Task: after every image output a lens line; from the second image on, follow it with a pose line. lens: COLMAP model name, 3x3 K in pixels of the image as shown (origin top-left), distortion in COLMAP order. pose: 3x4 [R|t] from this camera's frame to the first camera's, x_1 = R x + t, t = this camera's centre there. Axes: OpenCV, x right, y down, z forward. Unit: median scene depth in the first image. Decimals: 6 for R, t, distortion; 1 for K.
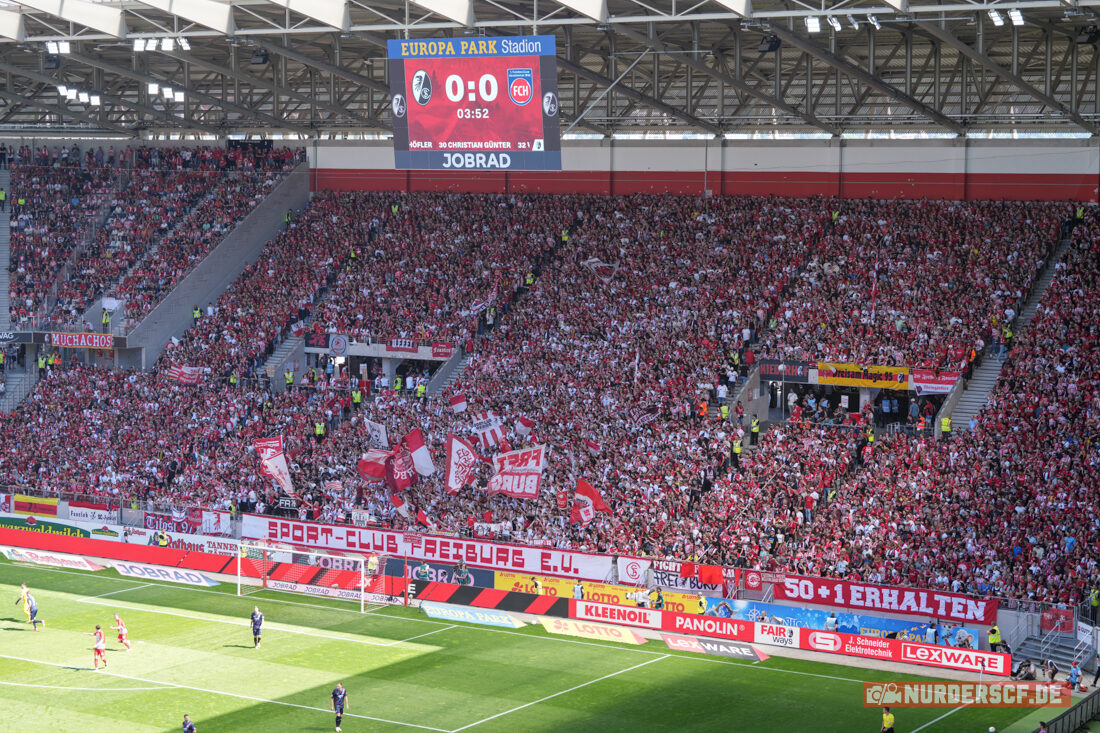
lens RADIAL K [[2245.4, 0, 550.0], [0, 2245.4, 366.5], [0, 0, 1]] dist [-0.008975, 0.002965]
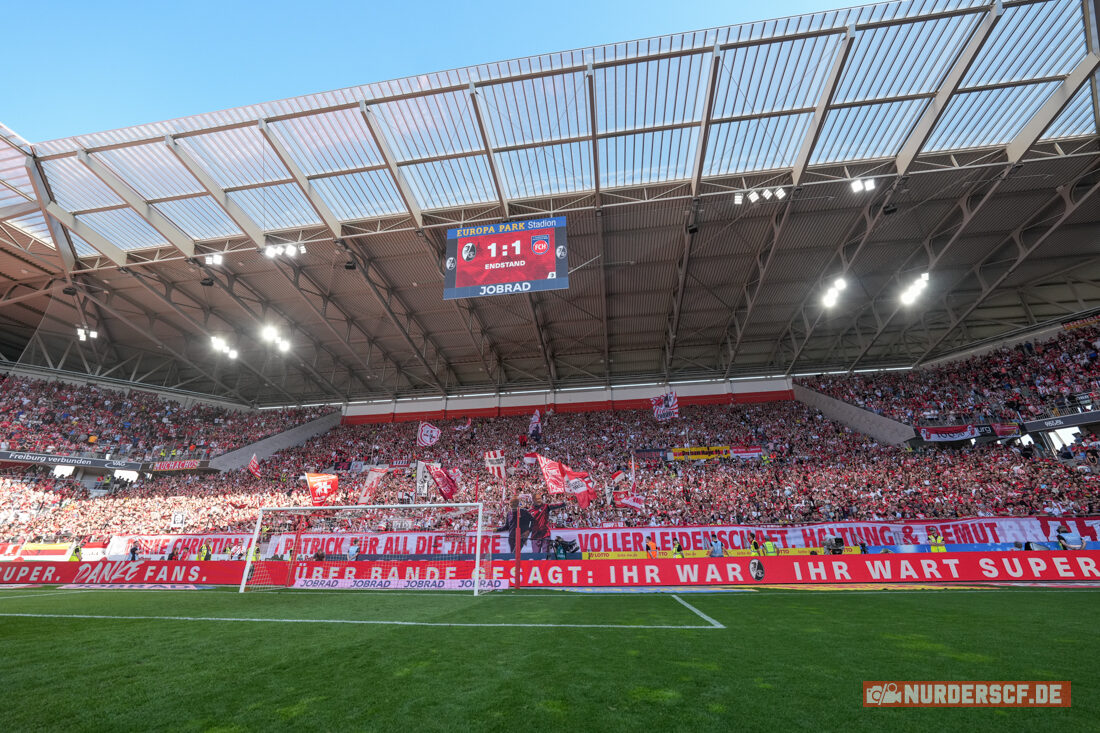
lens RADIAL K [[409.0, 0, 552.7], [0, 409.0, 381.0], [0, 0, 1]] dist [-0.020196, -0.000196]
pose [[0.913076, 0.143673, 0.381641, -0.100002], [0.052138, 0.887068, -0.458685, 0.096017], [-0.404442, 0.438713, 0.802470, 0.772014]]
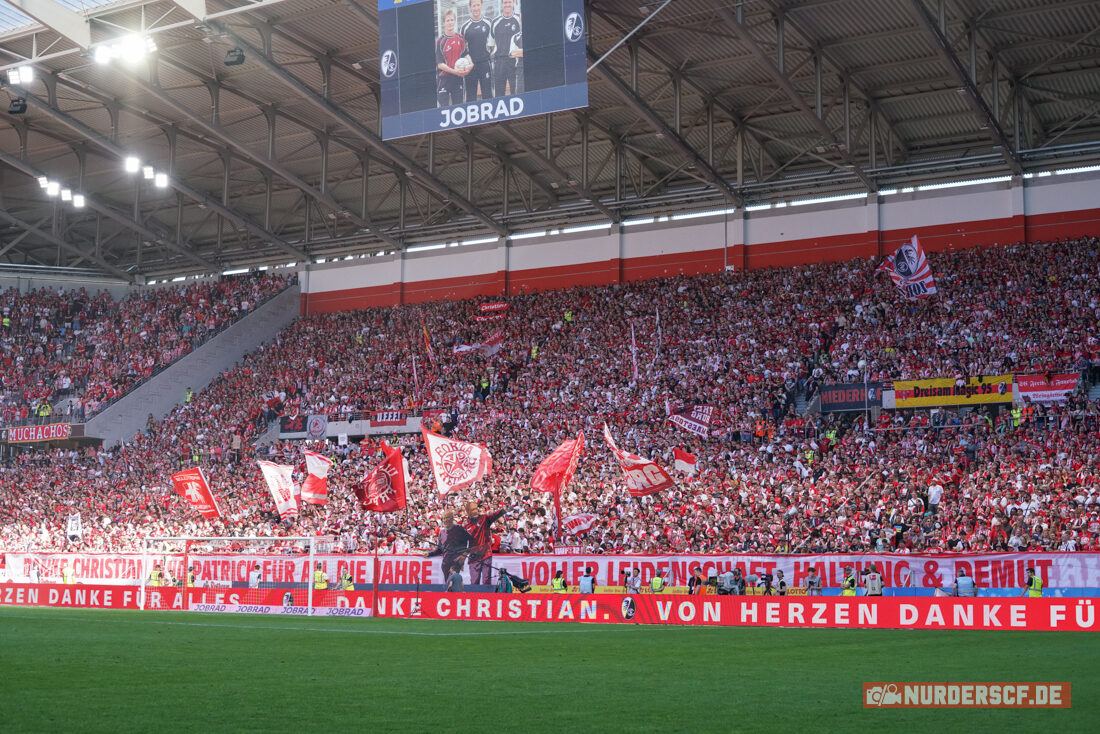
lens RADIAL K [[1572.1, 0, 550.0], [0, 1572.1, 367.0], [0, 0, 1]] dist [-0.140199, 0.051671]
pose [[0.999705, 0.009489, 0.022362, -0.019237], [-0.004169, 0.973913, -0.226883, 0.125354], [-0.023932, 0.226723, 0.973665, 0.457297]]
